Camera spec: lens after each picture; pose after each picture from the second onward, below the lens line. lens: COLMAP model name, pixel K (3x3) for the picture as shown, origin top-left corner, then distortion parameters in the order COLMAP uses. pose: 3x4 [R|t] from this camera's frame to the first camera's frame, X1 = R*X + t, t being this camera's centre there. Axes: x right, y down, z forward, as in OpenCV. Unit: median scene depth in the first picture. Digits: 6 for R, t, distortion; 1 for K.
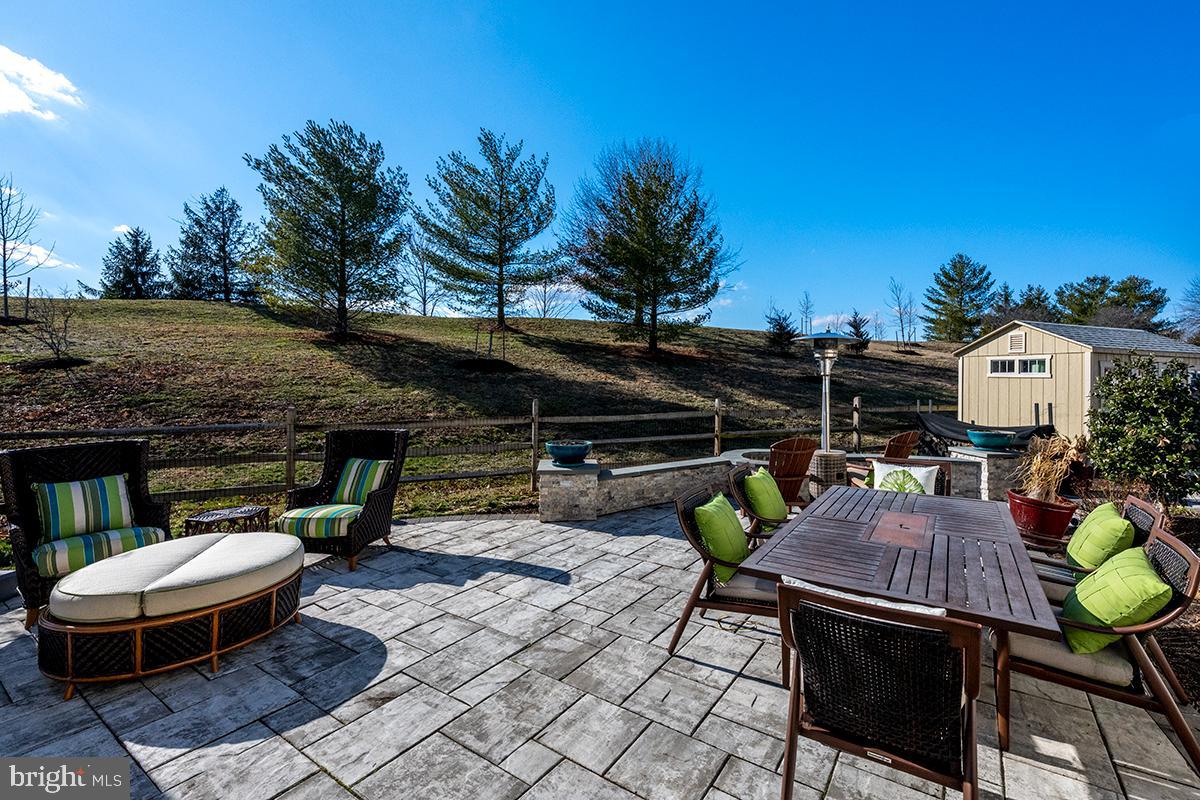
lens RADIAL K [[479.5, 0, 600.0], [0, 479.5, 400.0], [0, 0, 1]] dist [-0.009627, -0.000030]
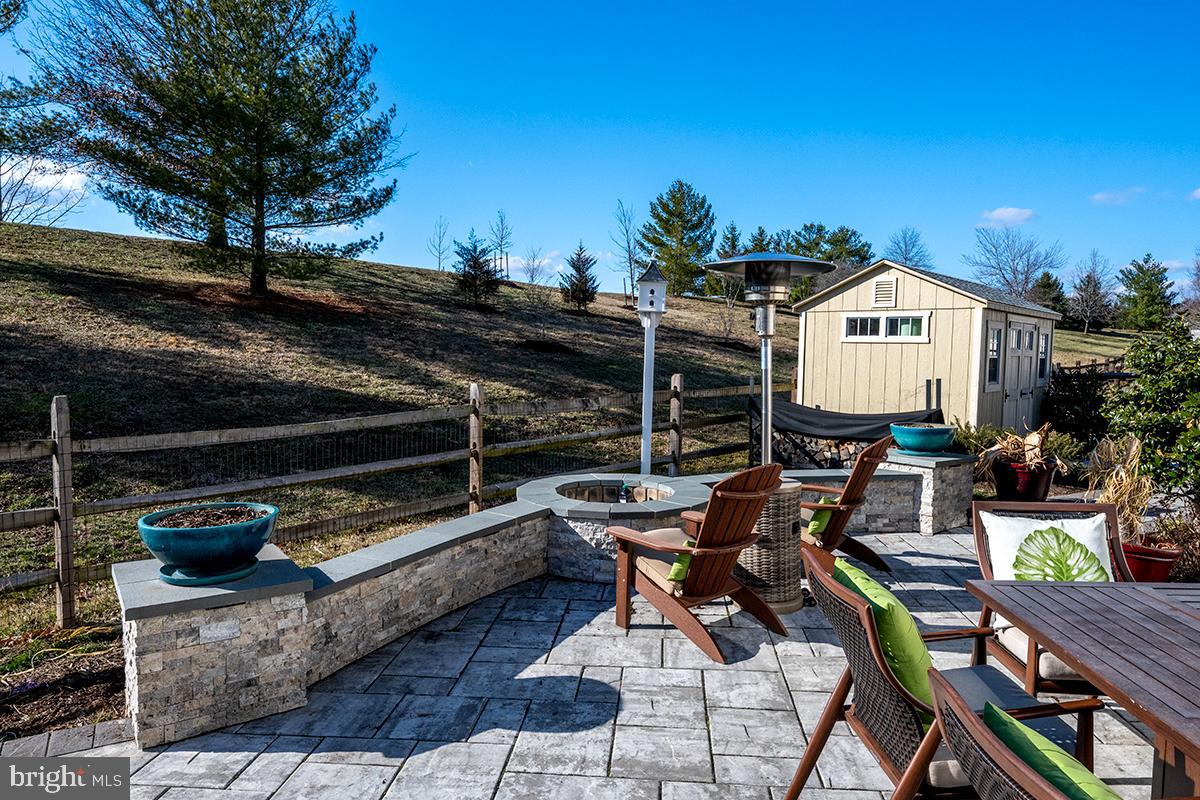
lens RADIAL K [[751.6, 0, 567.7], [0, 751.6, 423.5], [0, 0, 1]] dist [-0.006794, 0.000635]
pose [[0.866515, -0.050732, 0.496567, -0.071362], [0.021238, 0.997668, 0.064867, -0.008749], [-0.498699, -0.045662, 0.865571, 0.234112]]
